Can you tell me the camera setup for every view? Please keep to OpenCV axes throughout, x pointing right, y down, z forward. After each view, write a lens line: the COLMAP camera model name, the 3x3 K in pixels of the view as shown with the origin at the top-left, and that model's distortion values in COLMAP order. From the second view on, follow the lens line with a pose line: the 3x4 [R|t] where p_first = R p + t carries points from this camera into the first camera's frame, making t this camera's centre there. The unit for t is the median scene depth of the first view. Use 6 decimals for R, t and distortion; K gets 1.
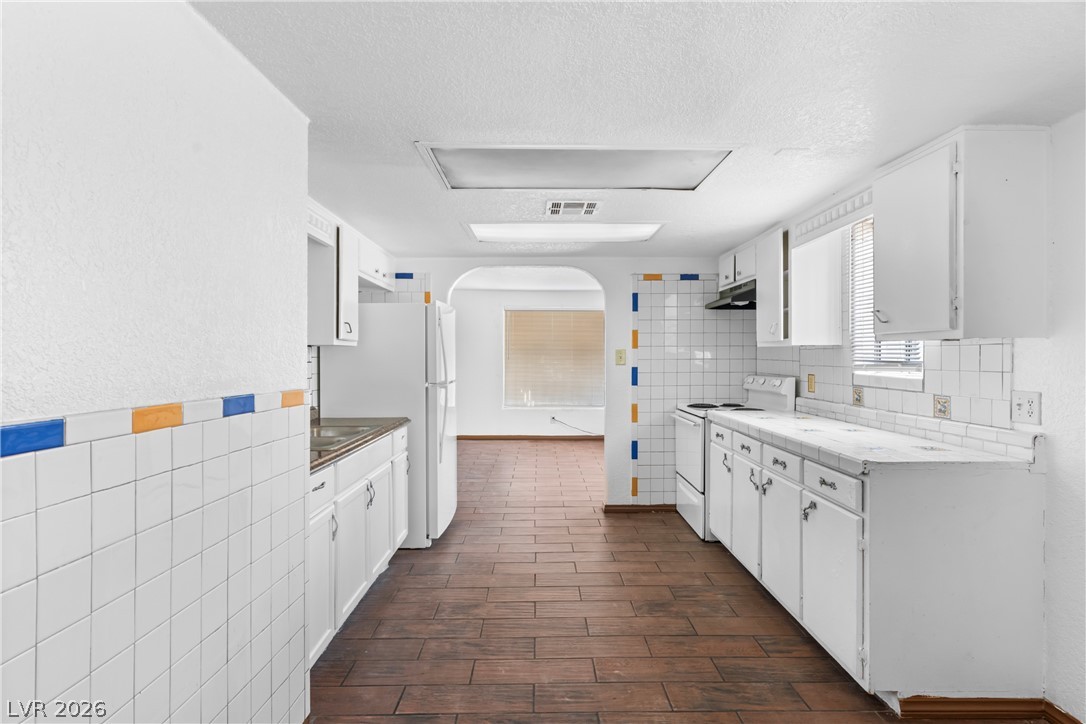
lens RADIAL K [[576.8, 0, 555.5], [0, 576.8, 356.5], [0, 0, 1]] dist [-0.003543, -0.000471]
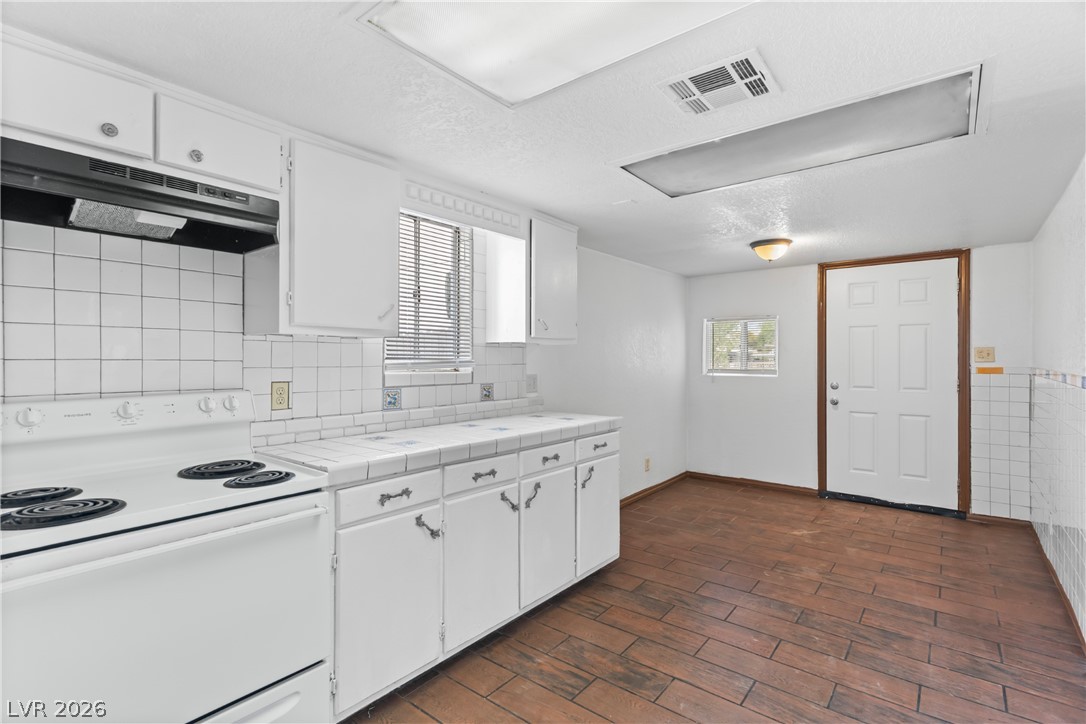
lens RADIAL K [[508.0, 0, 541.5], [0, 508.0, 359.2], [0, 0, 1]] dist [-0.001435, 0.001124]
pose [[-0.760215, 0.001284, 0.649670, -0.159103], [0.001351, 0.999999, -0.000395, 0.009129], [-0.649670, 0.000577, -0.760216, 1.497250]]
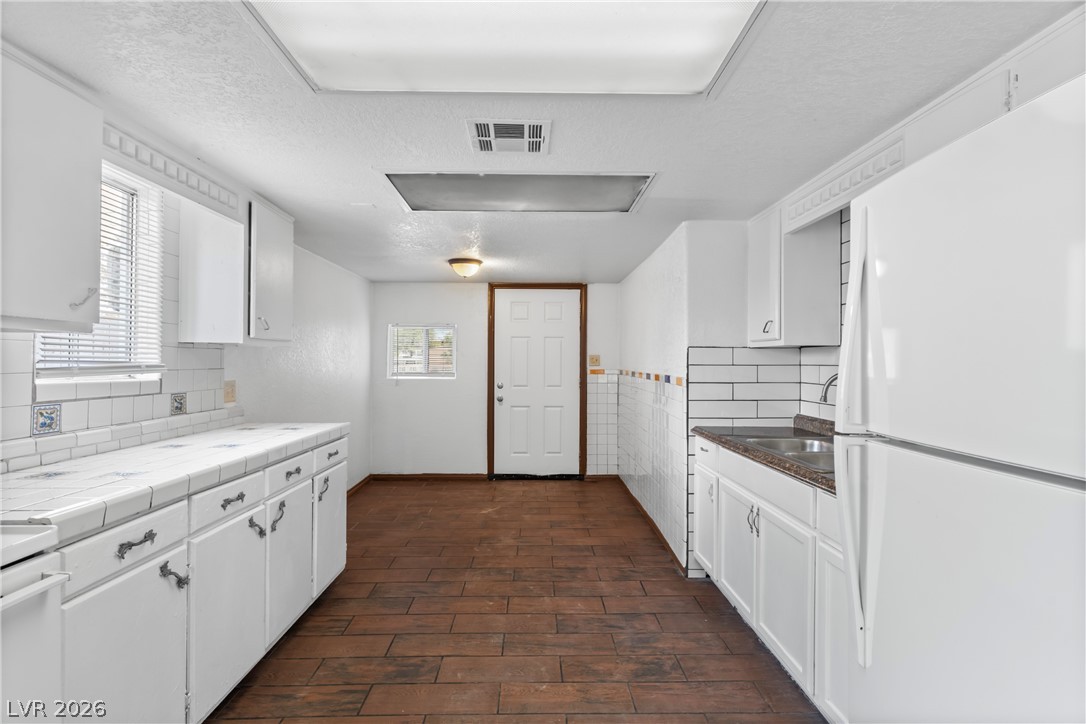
lens RADIAL K [[508.0, 0, 541.5], [0, 508.0, 359.2], [0, 0, 1]] dist [-0.001435, 0.001124]
pose [[-0.999899, -0.001335, 0.014153, -0.016147], [-0.001443, 0.999970, -0.007615, 0.008112], [-0.014143, -0.007635, -0.999871, 1.599299]]
